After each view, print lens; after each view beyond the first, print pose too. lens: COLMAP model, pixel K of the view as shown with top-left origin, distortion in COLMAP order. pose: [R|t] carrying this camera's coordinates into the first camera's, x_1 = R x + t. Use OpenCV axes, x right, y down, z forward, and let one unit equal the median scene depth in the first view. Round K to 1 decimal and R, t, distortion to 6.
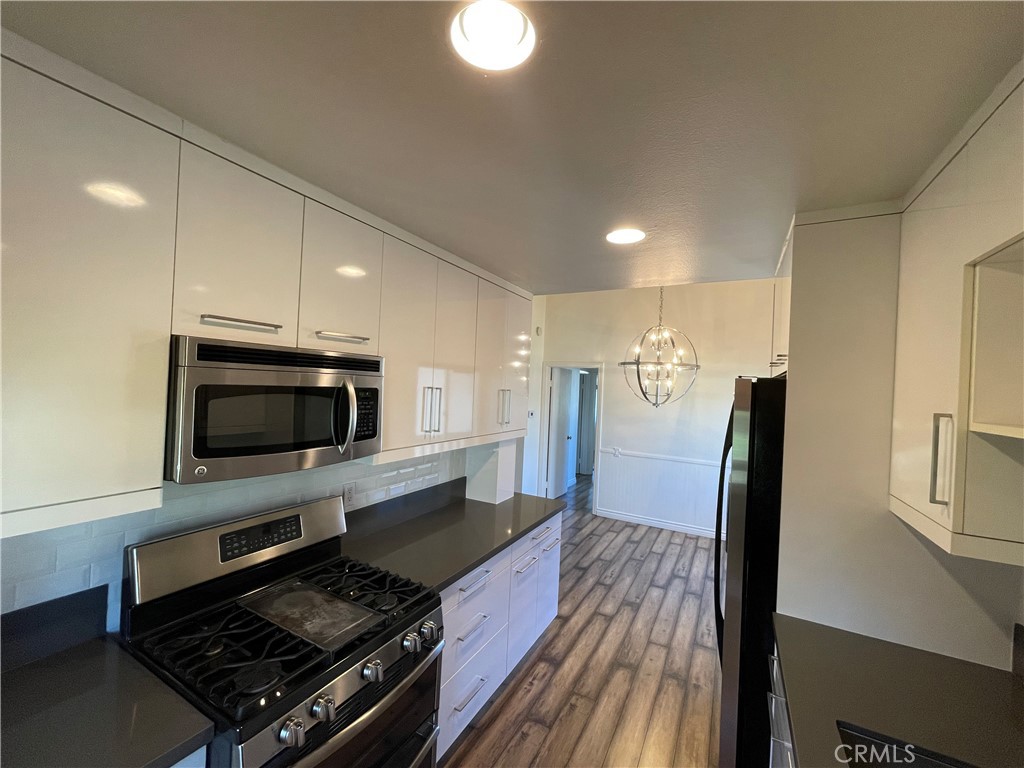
lens RADIAL K [[414.8, 0, 512.0], [0, 414.8, 384.0], [0, 0, 1]] dist [-0.000375, -0.000005]
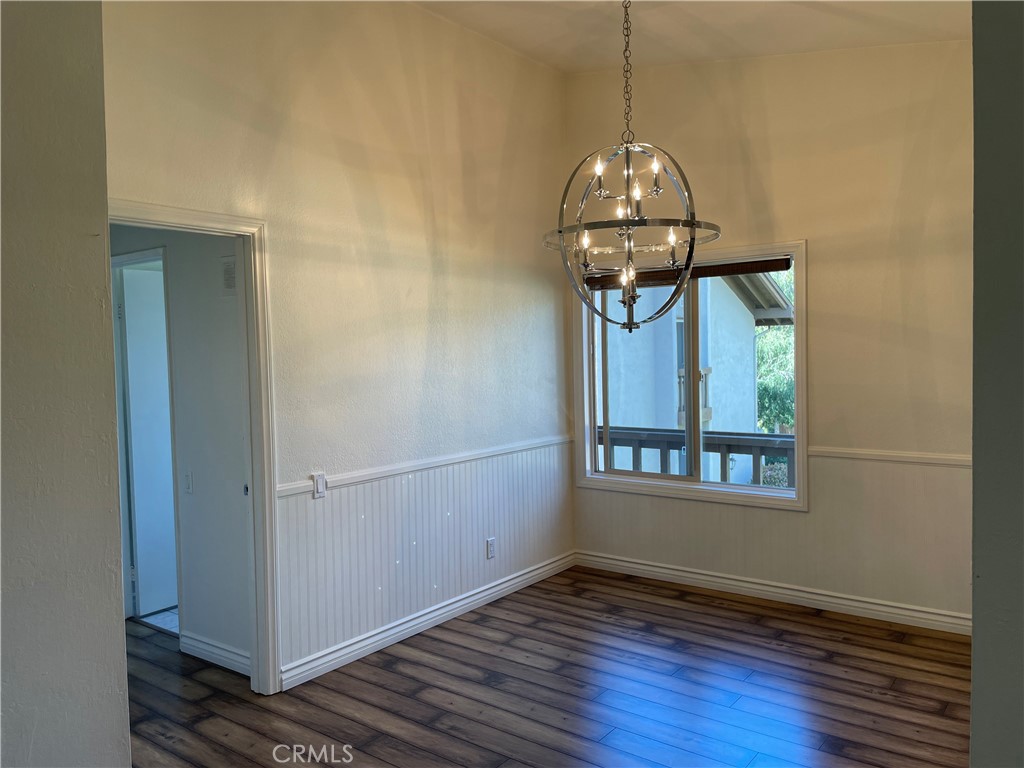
lens RADIAL K [[774.8, 0, 512.0], [0, 774.8, 384.0], [0, 0, 1]] dist [0.001375, 0.000709]
pose [[0.146643, -0.092160, 0.984887, -0.396711], [0.026072, 0.995665, 0.089286, 0.028570], [-0.988846, 0.012585, 0.148410, 0.824407]]
